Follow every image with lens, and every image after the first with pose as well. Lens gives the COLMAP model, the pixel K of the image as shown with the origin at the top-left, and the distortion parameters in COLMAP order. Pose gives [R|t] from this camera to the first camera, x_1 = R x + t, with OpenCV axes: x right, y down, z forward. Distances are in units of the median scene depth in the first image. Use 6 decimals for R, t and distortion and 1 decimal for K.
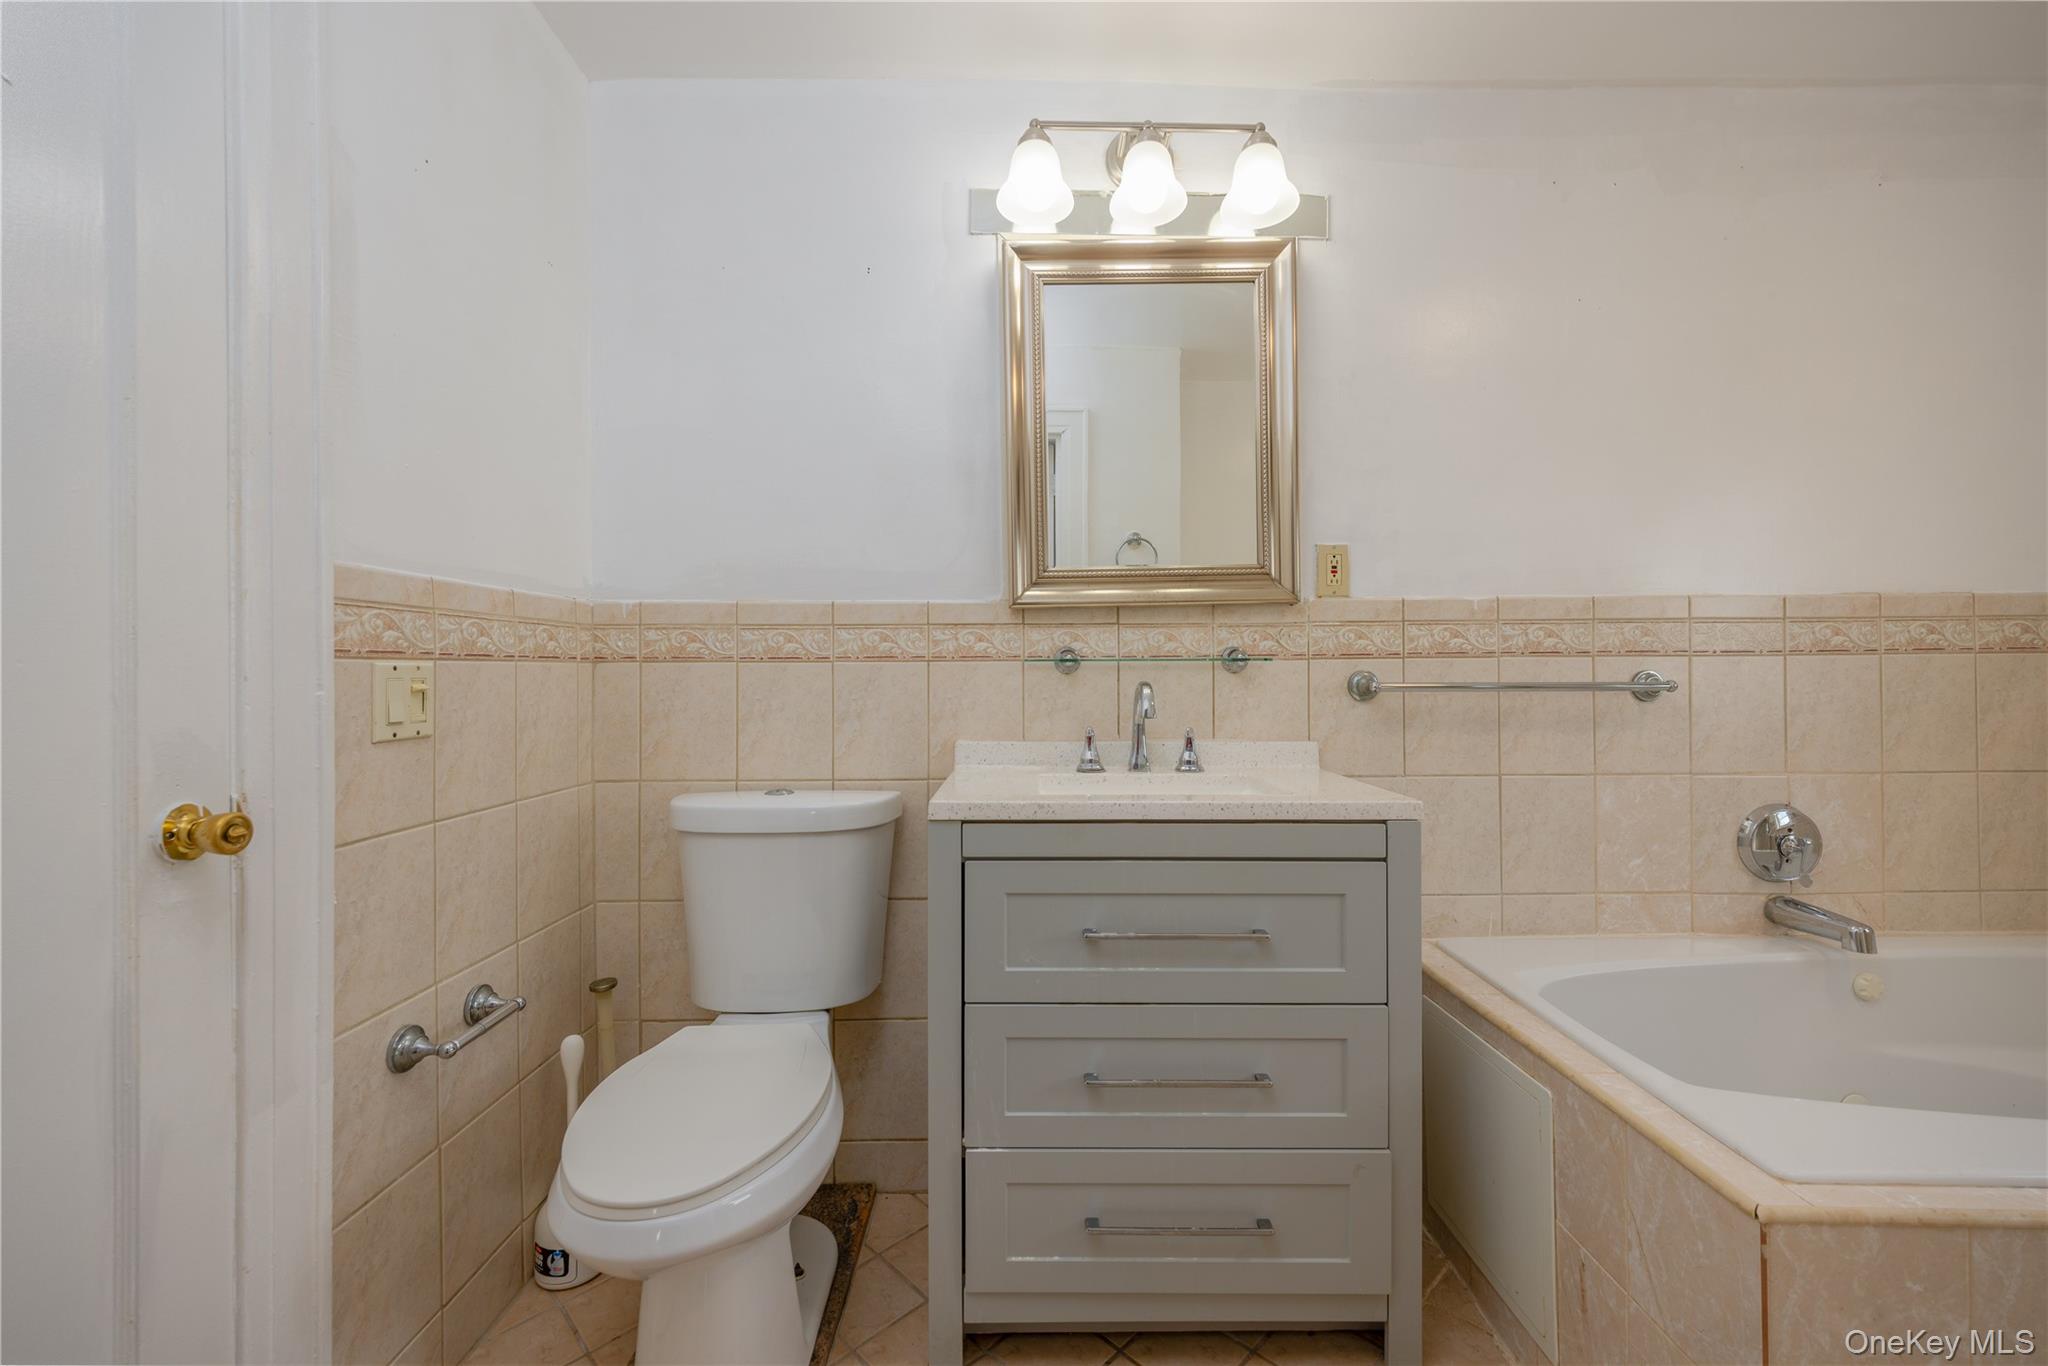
lens RADIAL K [[776.9, 0, 1014.3], [0, 776.9, 680.2], [0, 0, 1]] dist [-0.003478, -0.000046]
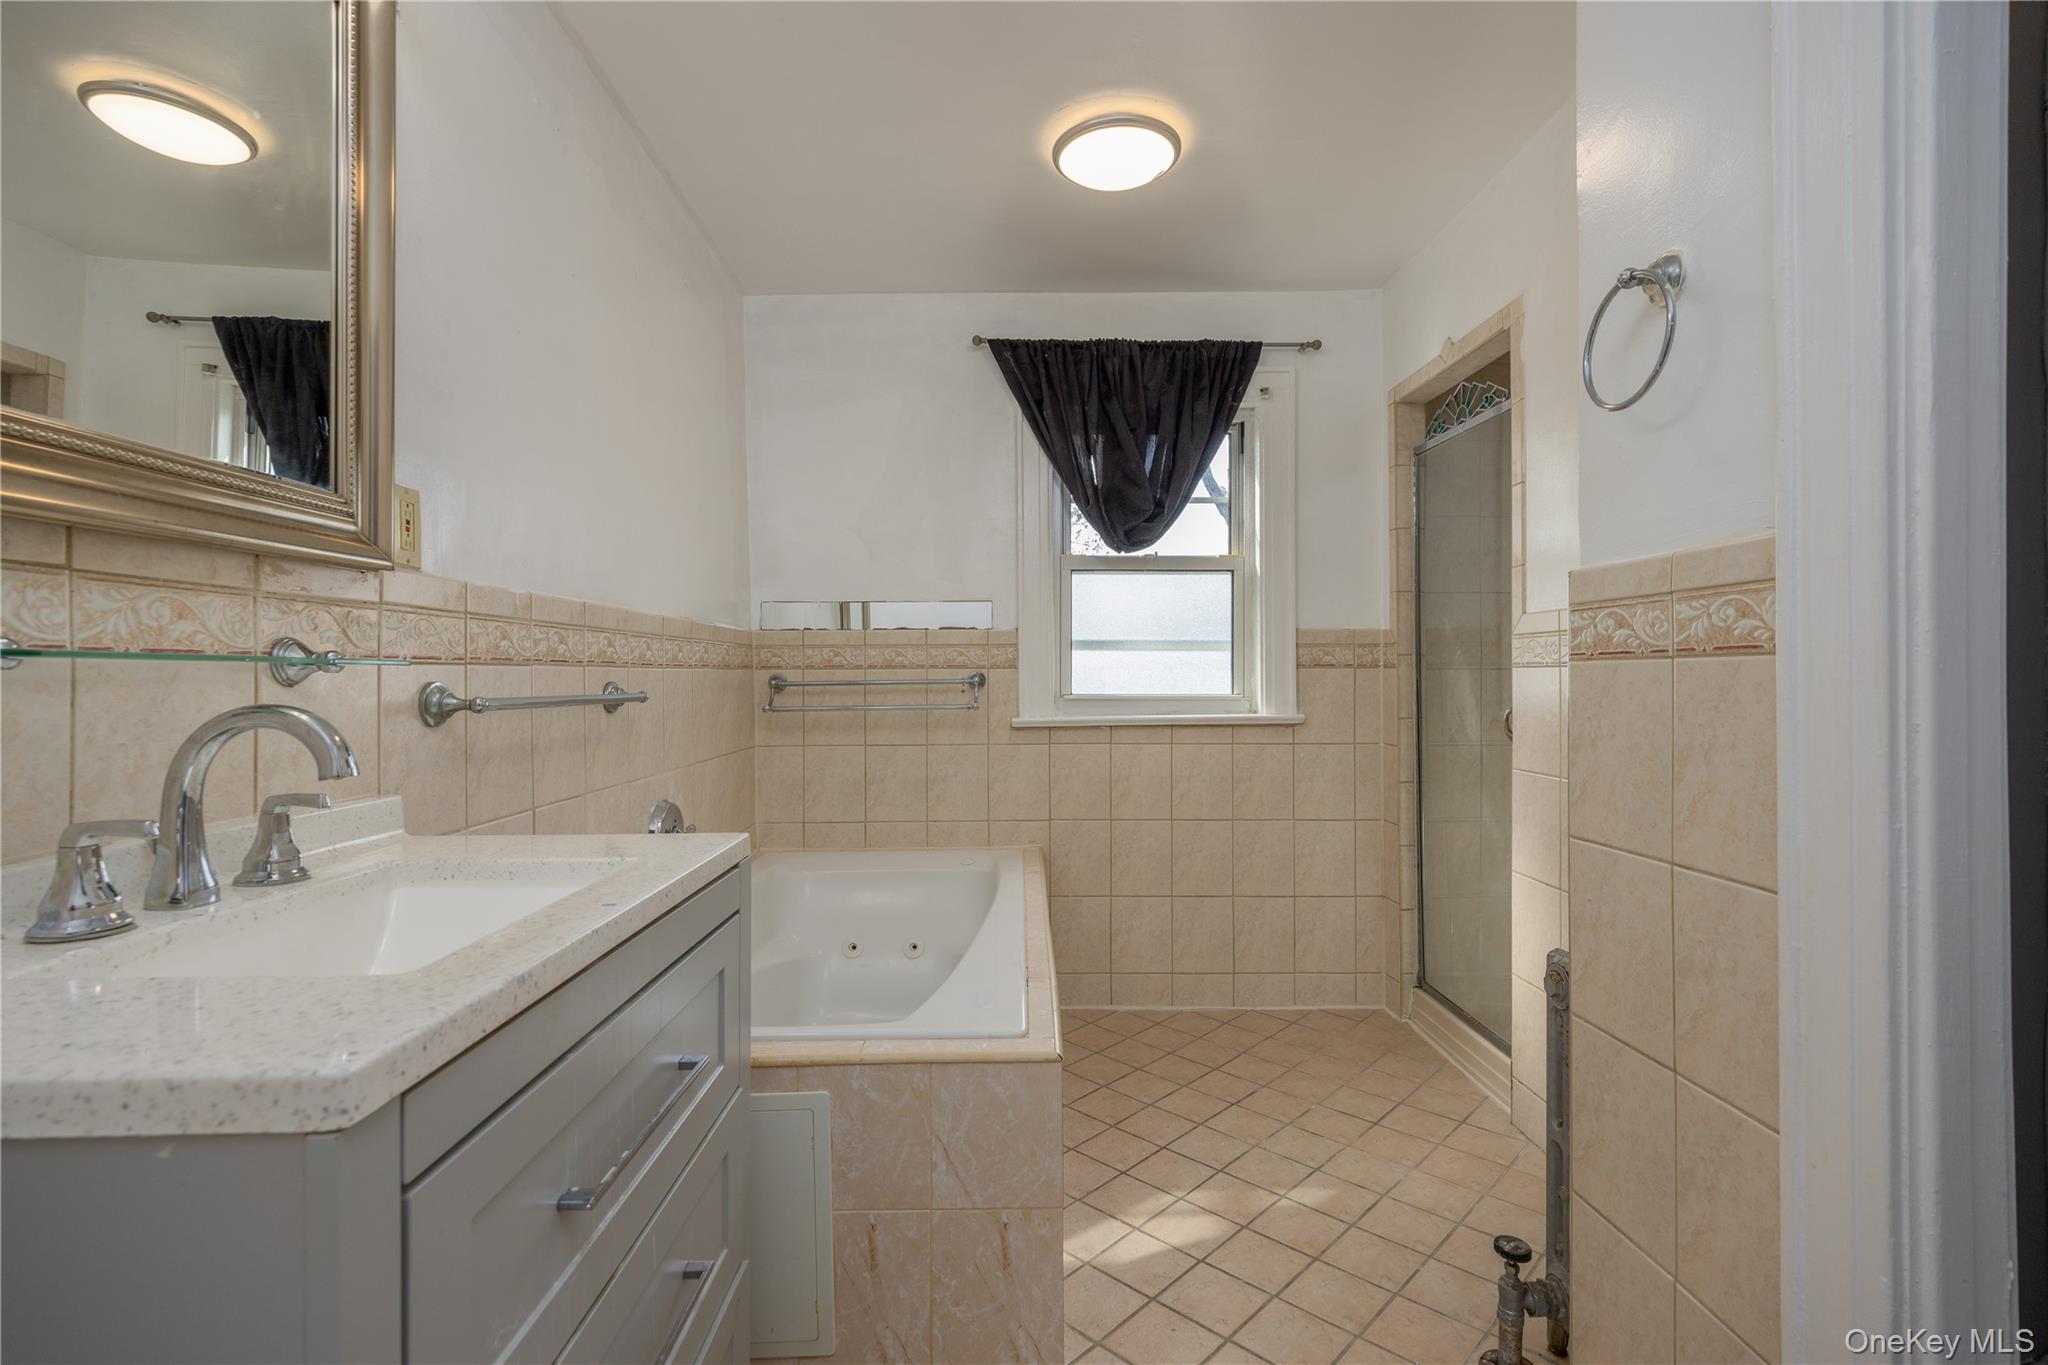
lens RADIAL K [[911.8, 0, 1018.9], [0, 911.8, 668.0], [0, 0, 1]] dist [0.021107, 0.000154]
pose [[-0.002958, 0.015259, 0.999879, -0.361195], [0.004654, 0.999873, -0.015245, -0.009730], [-0.999985, 0.004608, -0.003029, 0.495561]]
